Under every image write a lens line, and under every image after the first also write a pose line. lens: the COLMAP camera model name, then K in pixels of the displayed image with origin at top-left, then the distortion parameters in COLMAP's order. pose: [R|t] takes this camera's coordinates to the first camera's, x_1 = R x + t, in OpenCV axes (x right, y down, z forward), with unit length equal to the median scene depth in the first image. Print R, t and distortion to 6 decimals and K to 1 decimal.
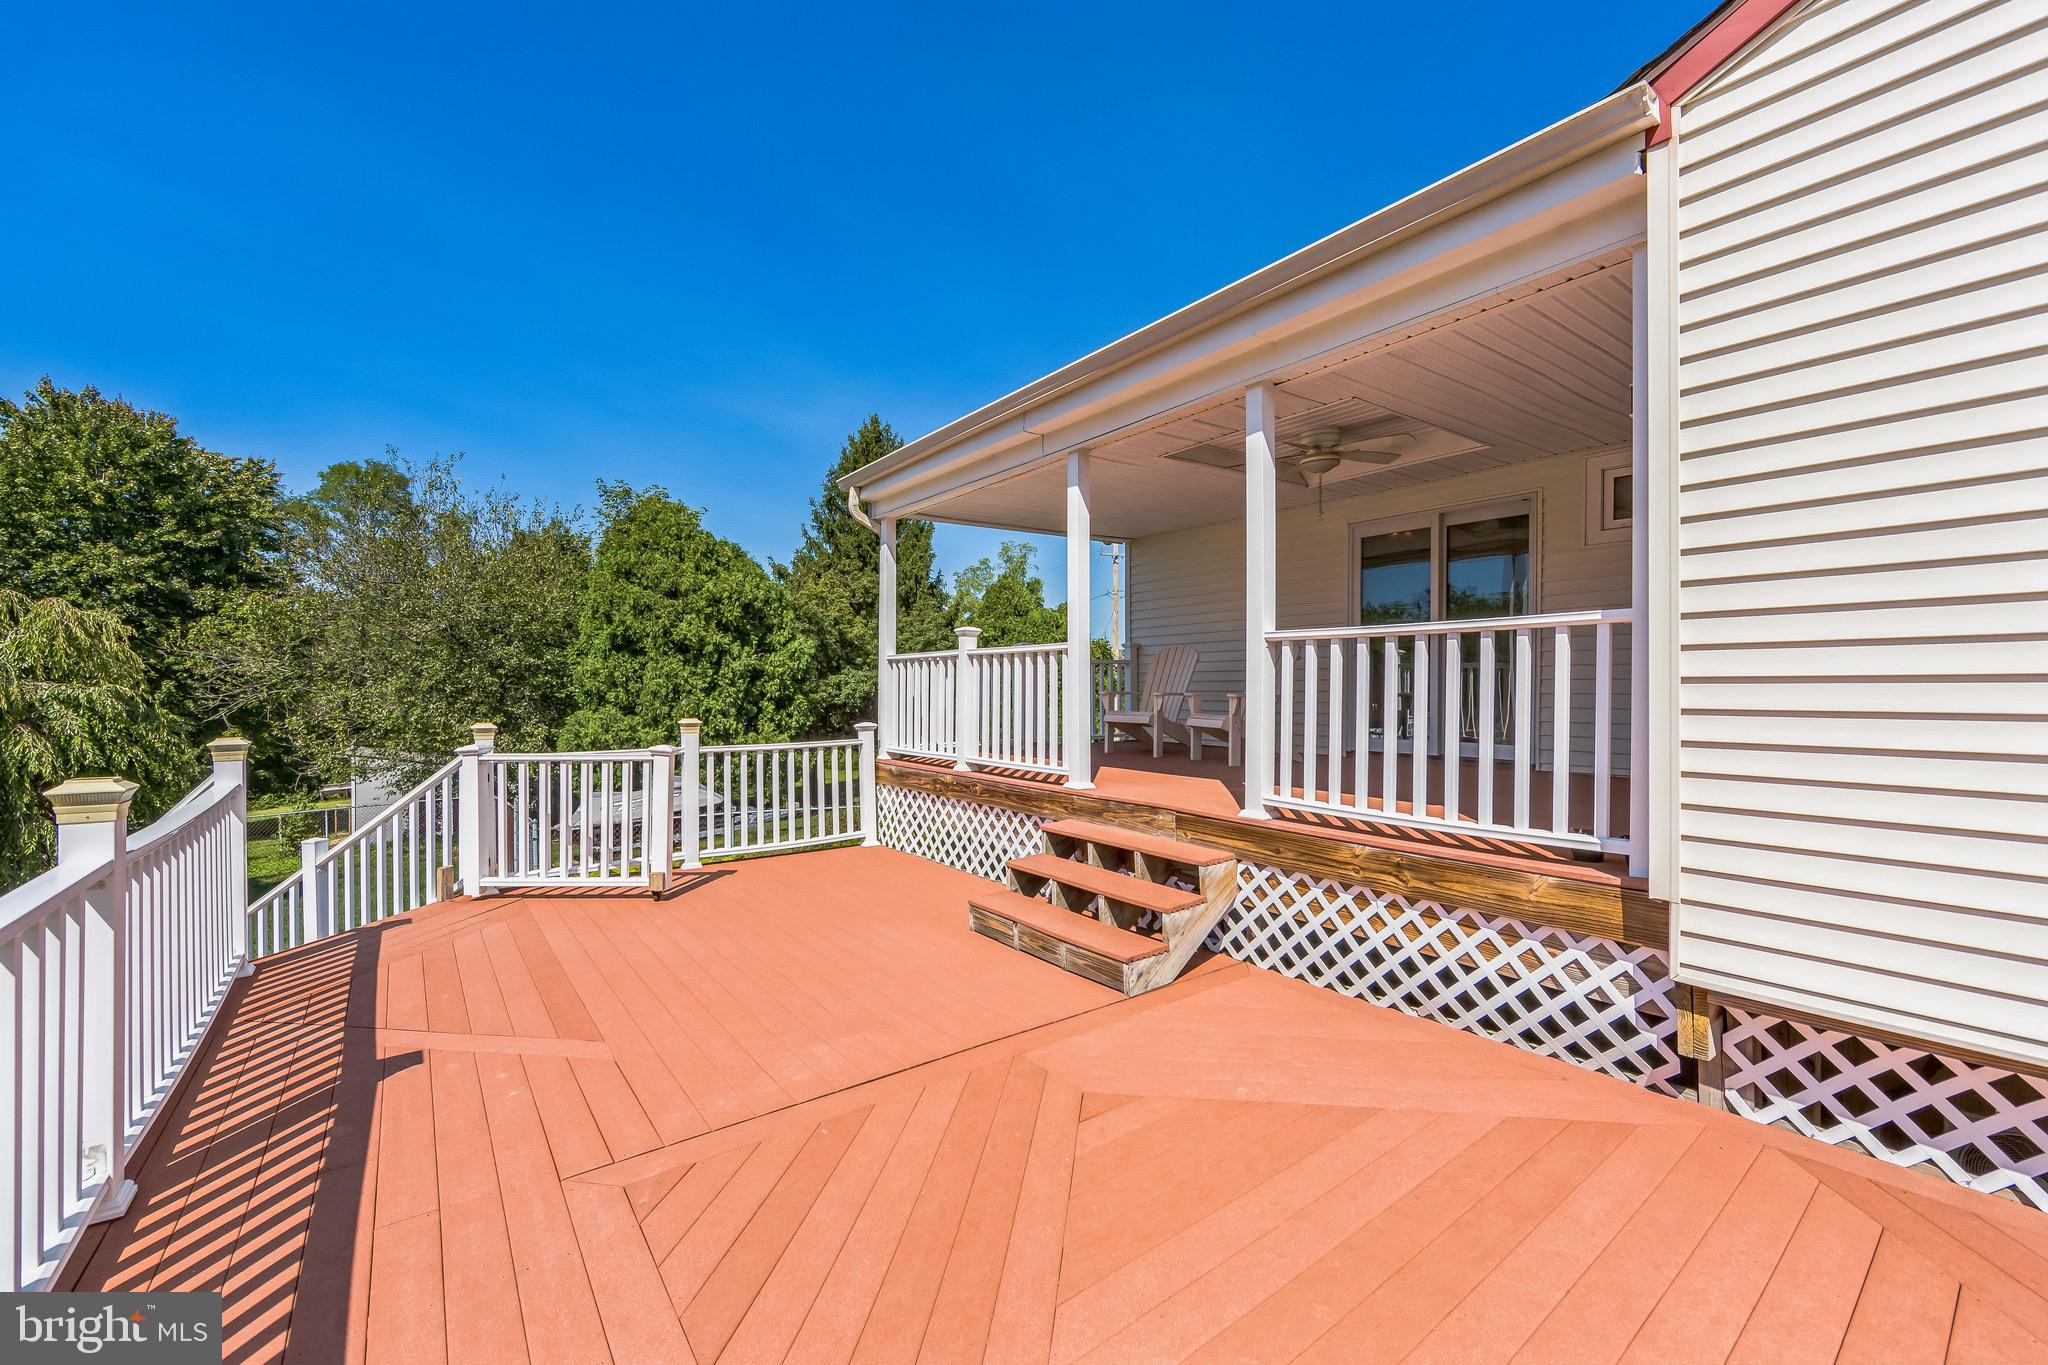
lens RADIAL K [[808.0, 0, 1025.1], [0, 808.0, 686.1], [0, 0, 1]] dist [0.000911, -0.000002]
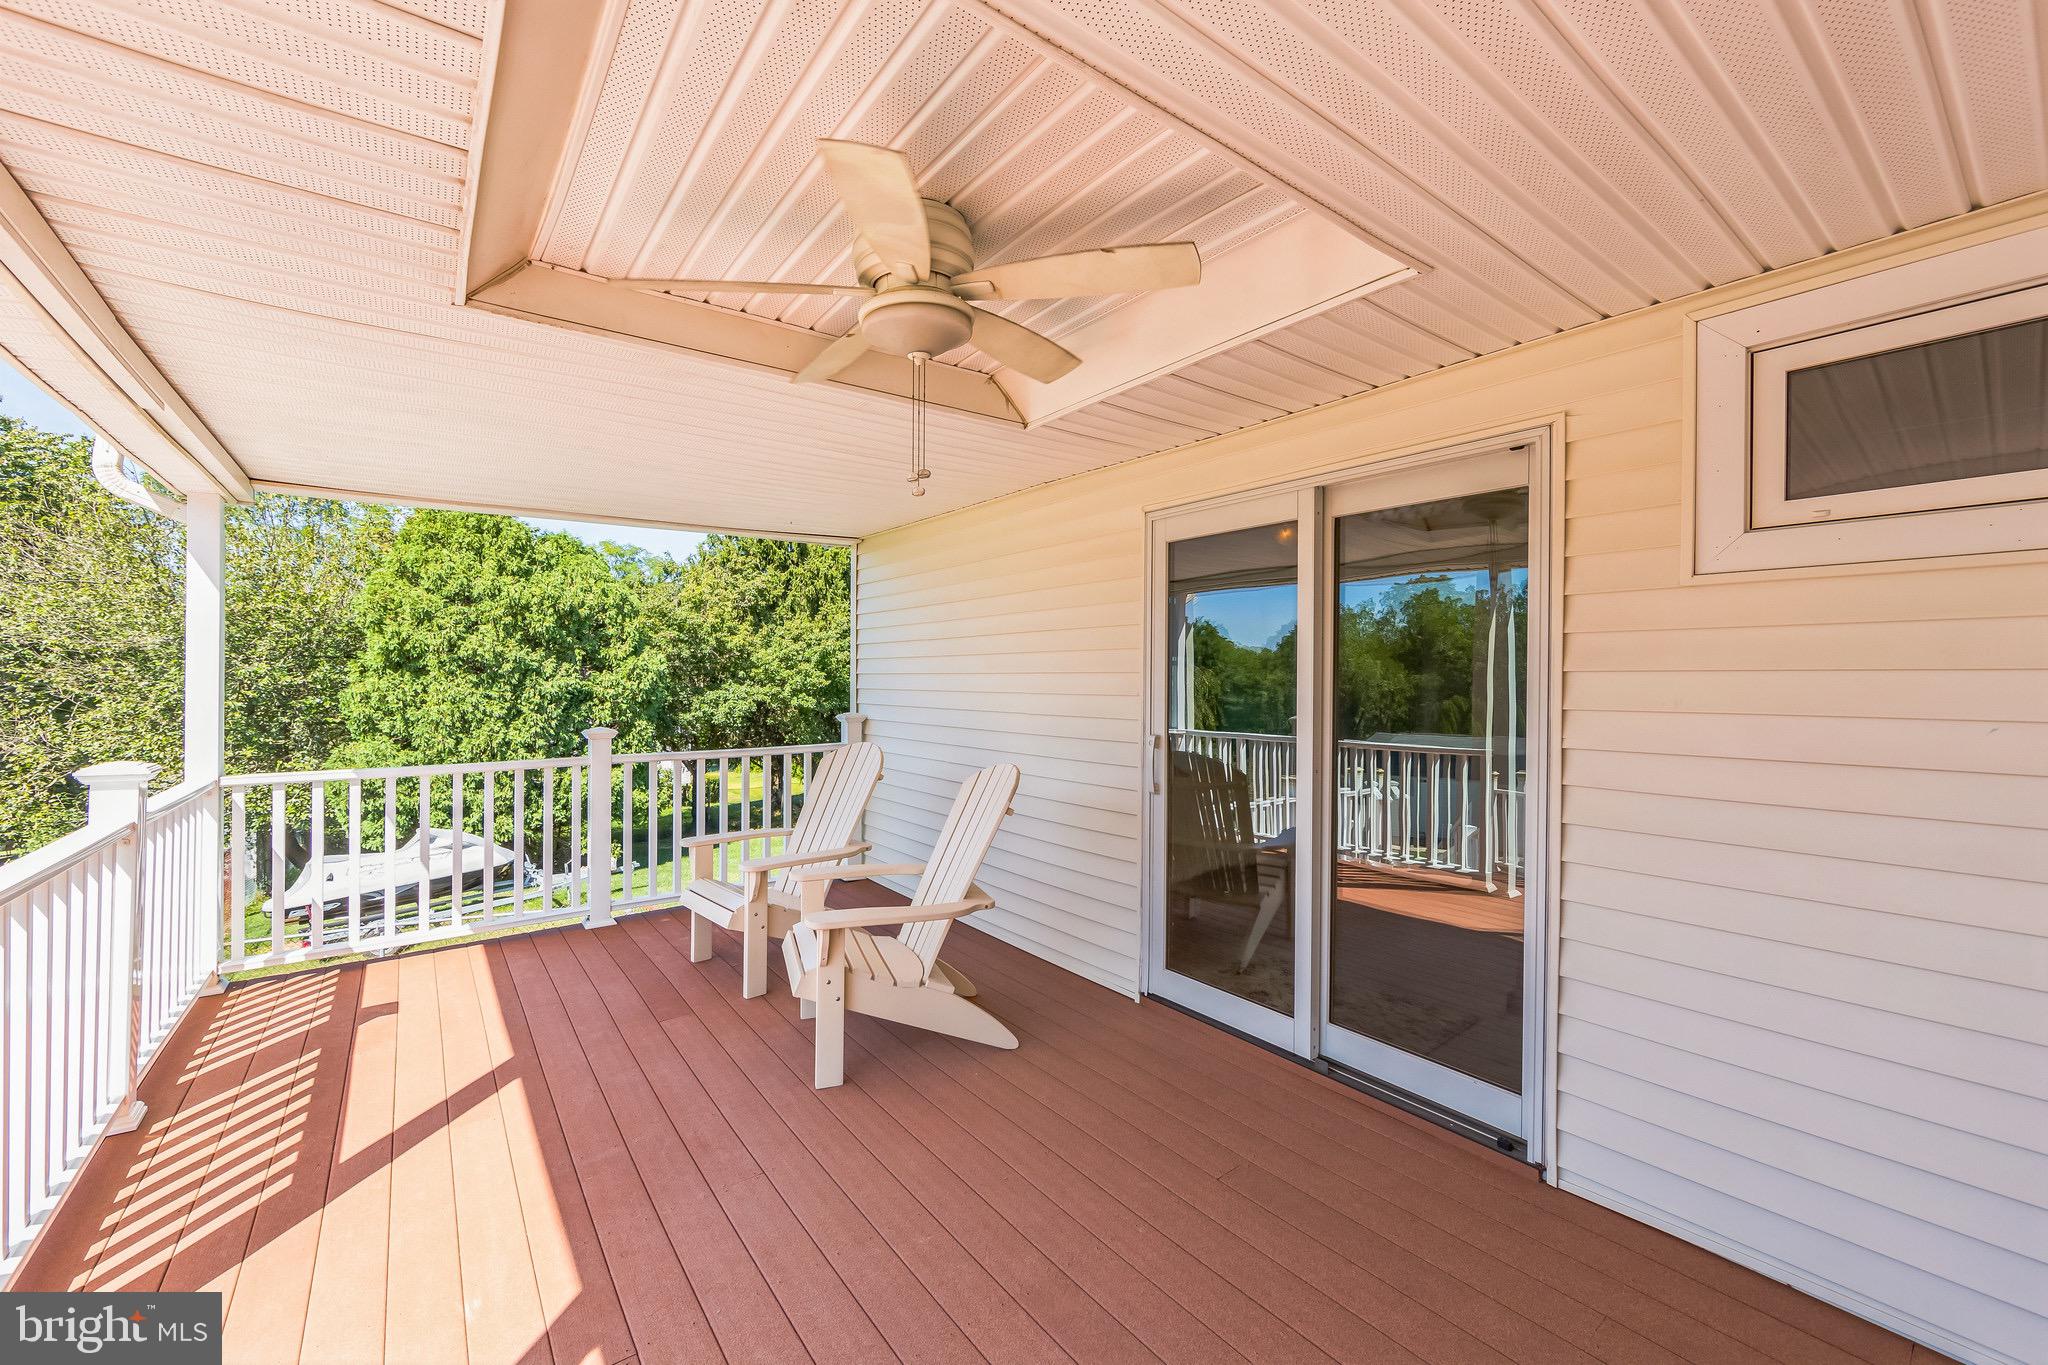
lens RADIAL K [[806.8, 0, 1012.2], [0, 806.8, 682.5], [0, 0, 1]] dist [0.013146, -0.000033]
pose [[0.999980, 0.006330, 0.000353, 0.114264], [-0.006331, 0.999979, 0.001654, -0.035615], [-0.000342, -0.001656, 0.999999, 0.185160]]
